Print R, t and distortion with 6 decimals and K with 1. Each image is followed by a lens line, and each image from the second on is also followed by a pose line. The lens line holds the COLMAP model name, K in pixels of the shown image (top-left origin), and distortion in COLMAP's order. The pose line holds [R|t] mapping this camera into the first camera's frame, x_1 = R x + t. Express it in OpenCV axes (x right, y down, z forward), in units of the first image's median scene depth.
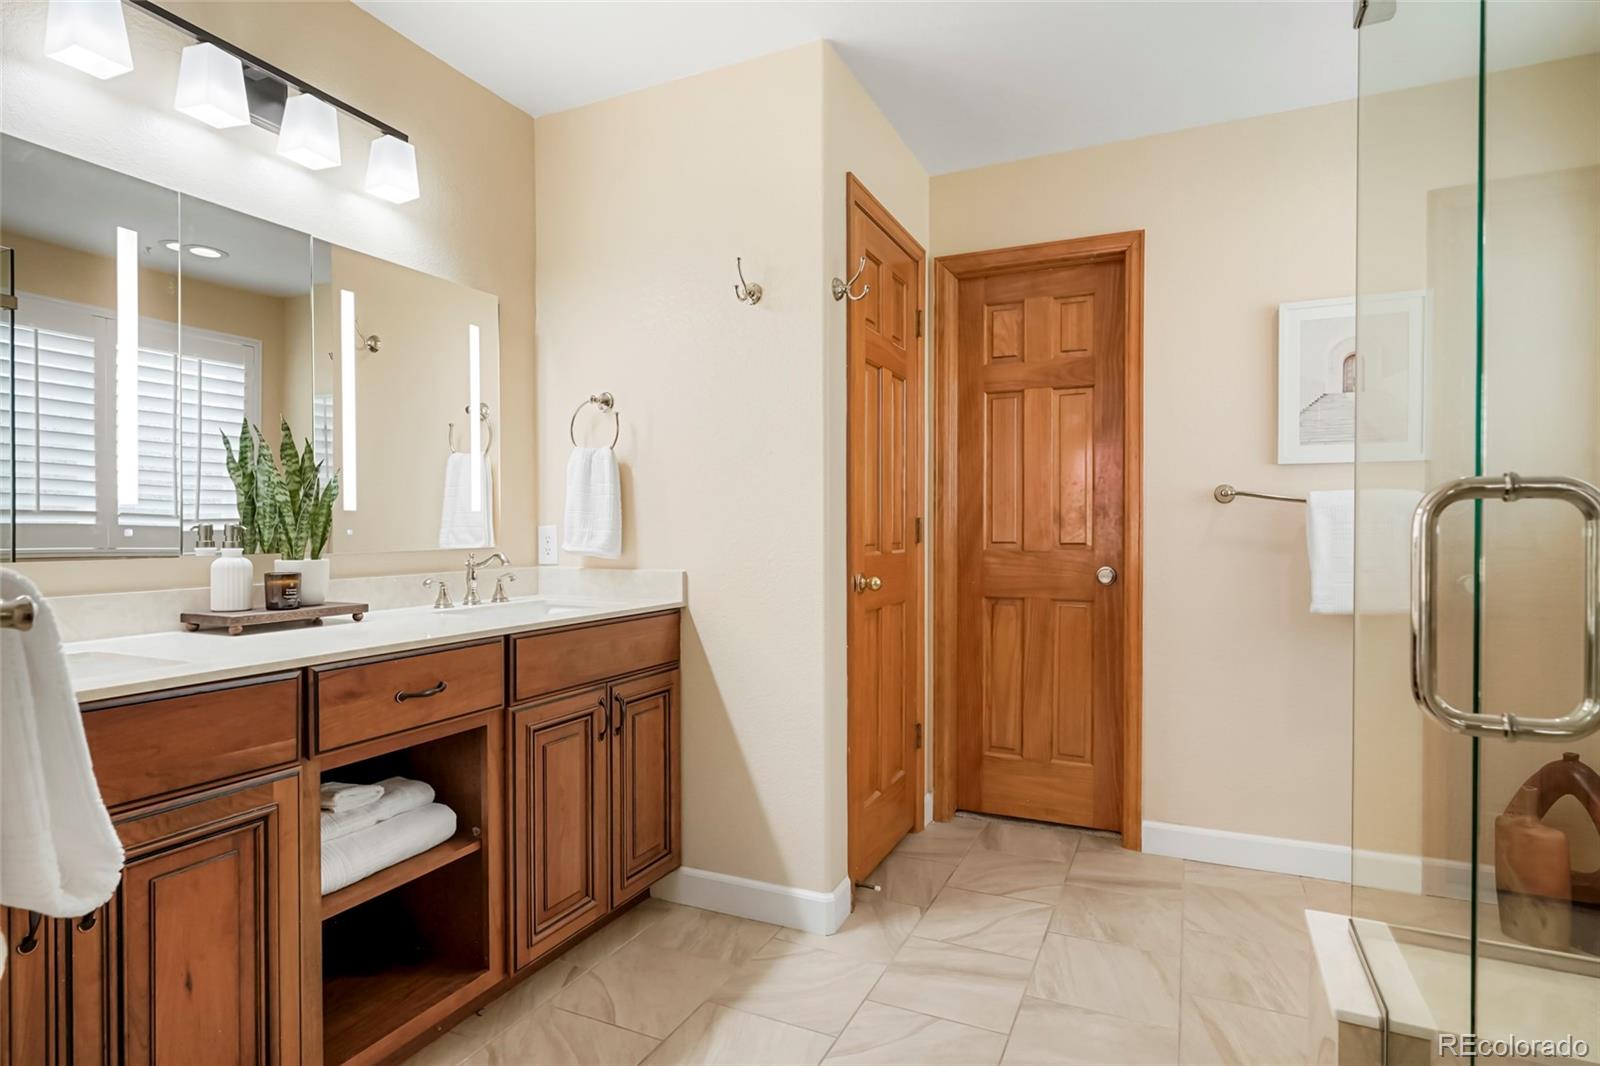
lens RADIAL K [[799.3, 0, 804.9], [0, 799.3, 540.2], [0, 0, 1]] dist [-0.003046, -0.001712]
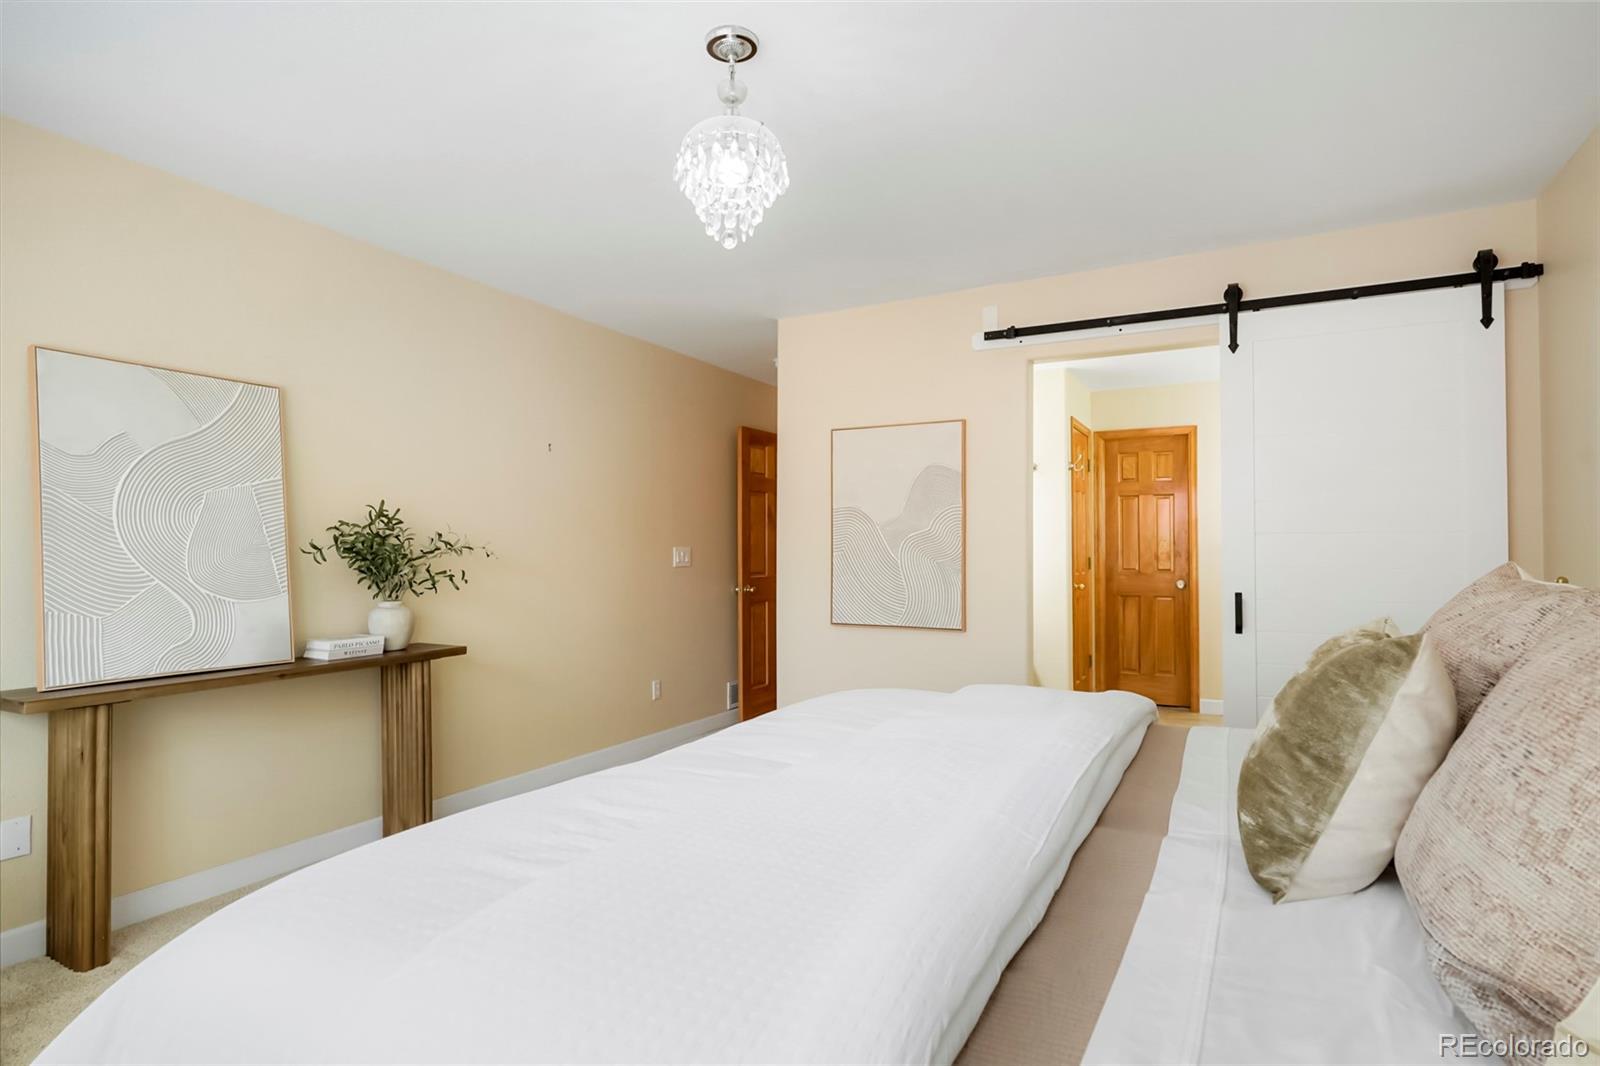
lens RADIAL K [[799.3, 0, 800.9], [0, 799.3, 539.4], [0, 0, 1]] dist [-0.003046, -0.001712]
pose [[0.997091, -0.002248, -0.076181, -0.450181], [0.000415, 0.999710, -0.024073, -0.024799], [0.076213, 0.023971, 0.996803, -1.150149]]
